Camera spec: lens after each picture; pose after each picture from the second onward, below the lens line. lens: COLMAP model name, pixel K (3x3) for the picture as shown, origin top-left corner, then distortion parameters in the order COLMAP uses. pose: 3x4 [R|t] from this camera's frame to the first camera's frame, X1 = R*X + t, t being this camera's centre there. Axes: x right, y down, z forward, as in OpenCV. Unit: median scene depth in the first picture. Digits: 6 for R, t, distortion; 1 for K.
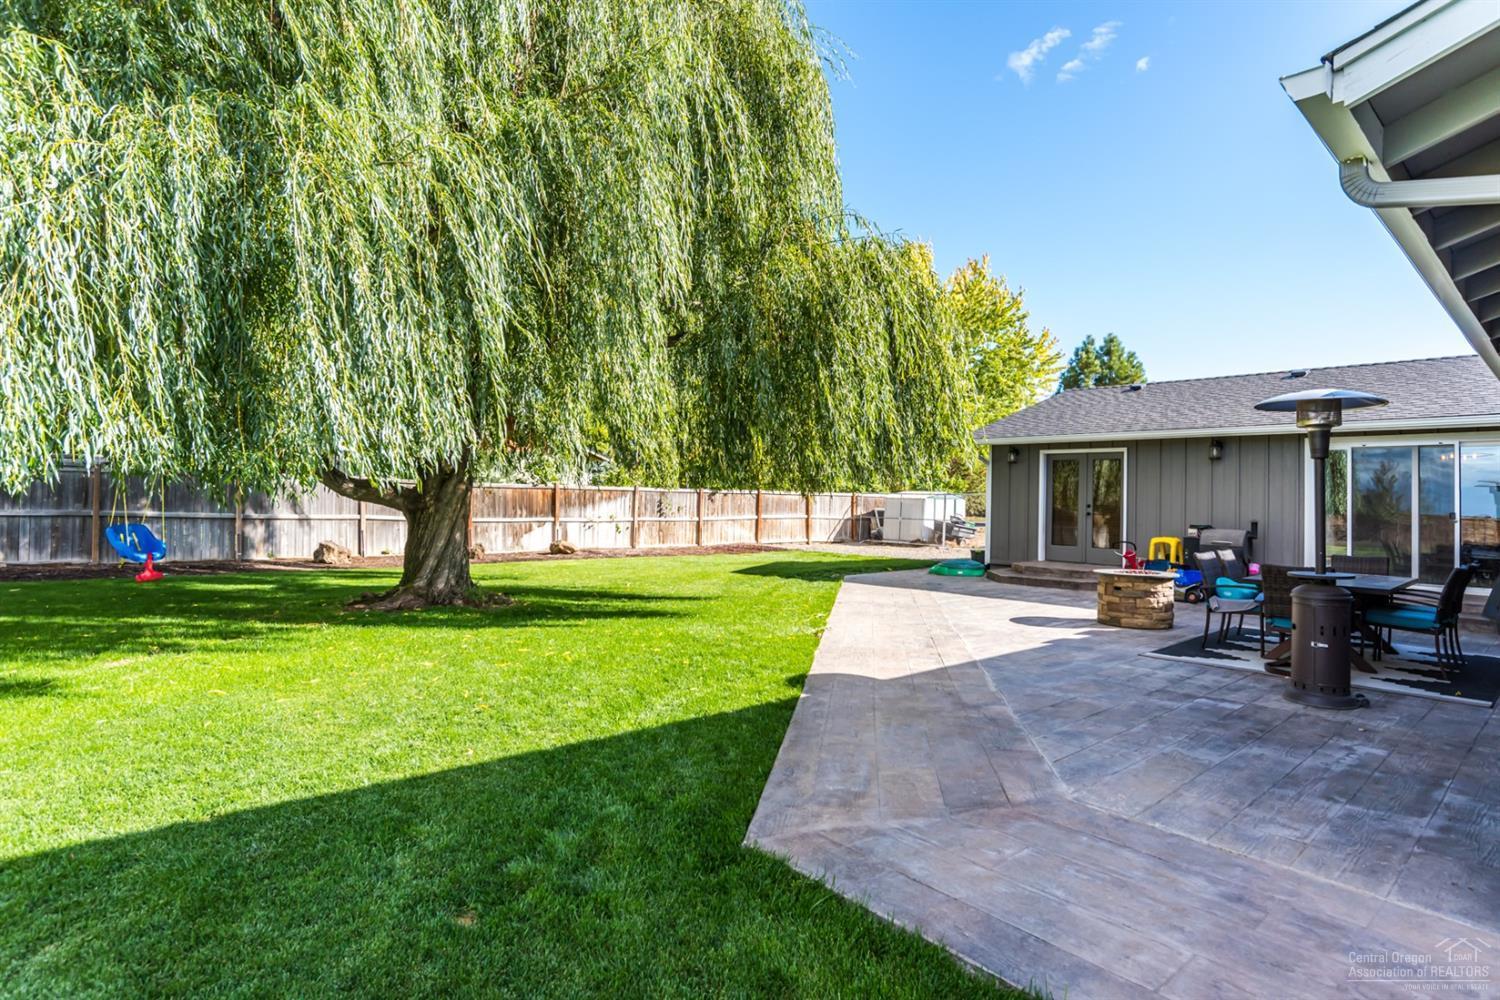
lens RADIAL K [[734.3, 0, 750.0], [0, 734.3, 500.0], [0, 0, 1]] dist [-0.018105, -0.000118]
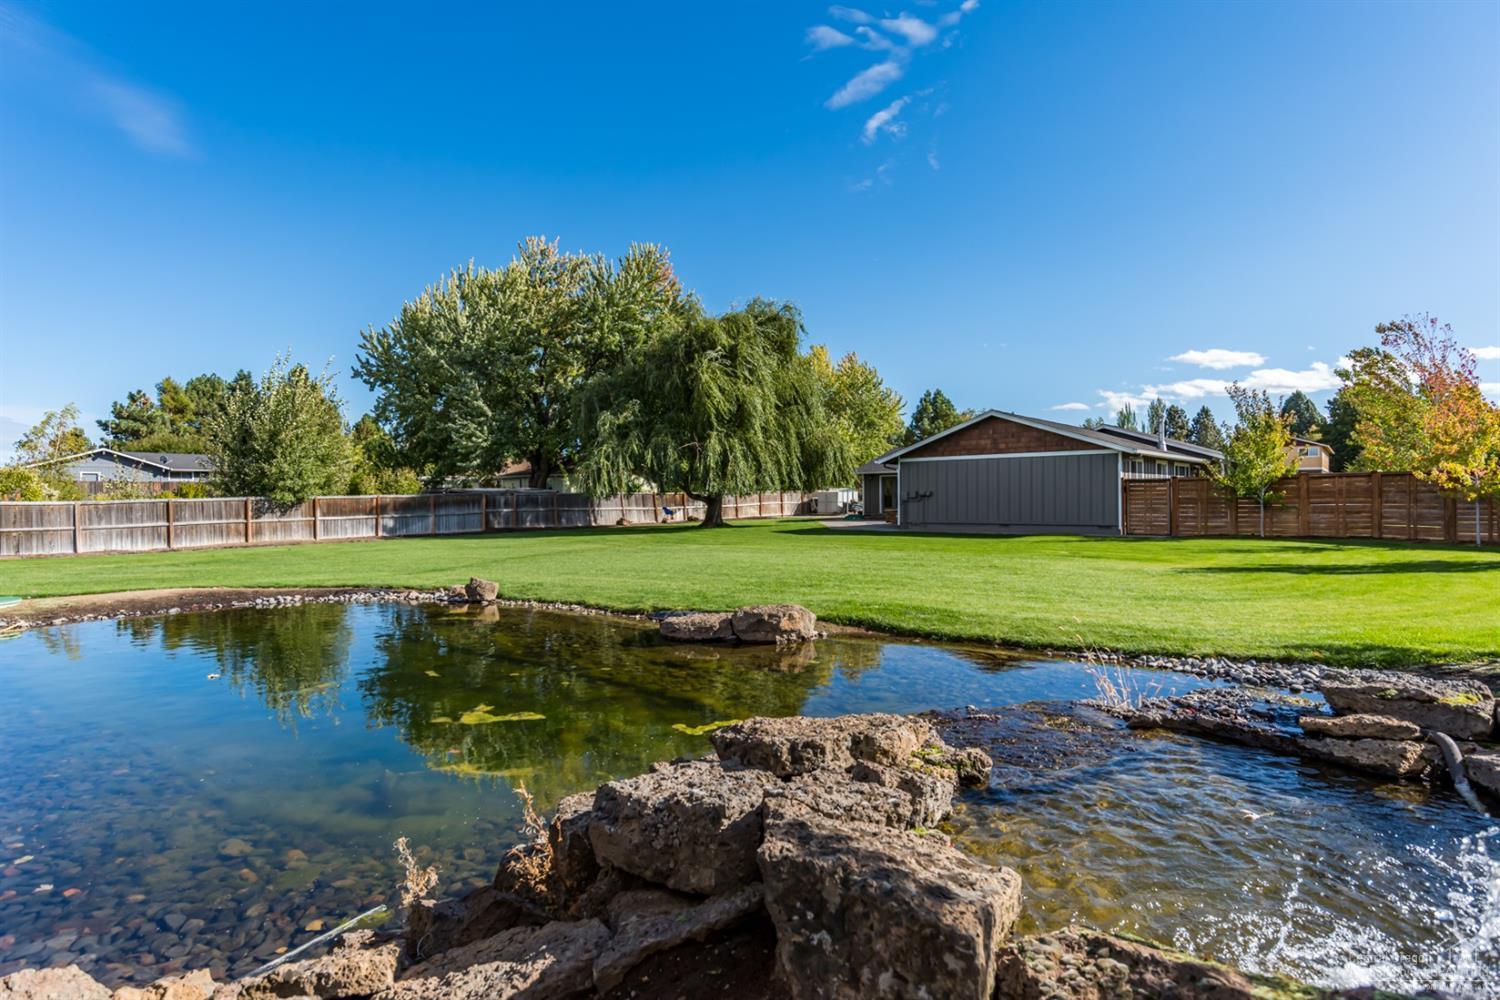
lens RADIAL K [[734.3, 0, 750.0], [0, 734.3, 500.0], [0, 0, 1]] dist [-0.018105, -0.000118]
pose [[0.990623, -0.037054, 0.131499, -0.282361], [0.035838, 0.999290, 0.011602, -0.012759], [-0.131836, -0.006780, 0.991248, -1.027499]]
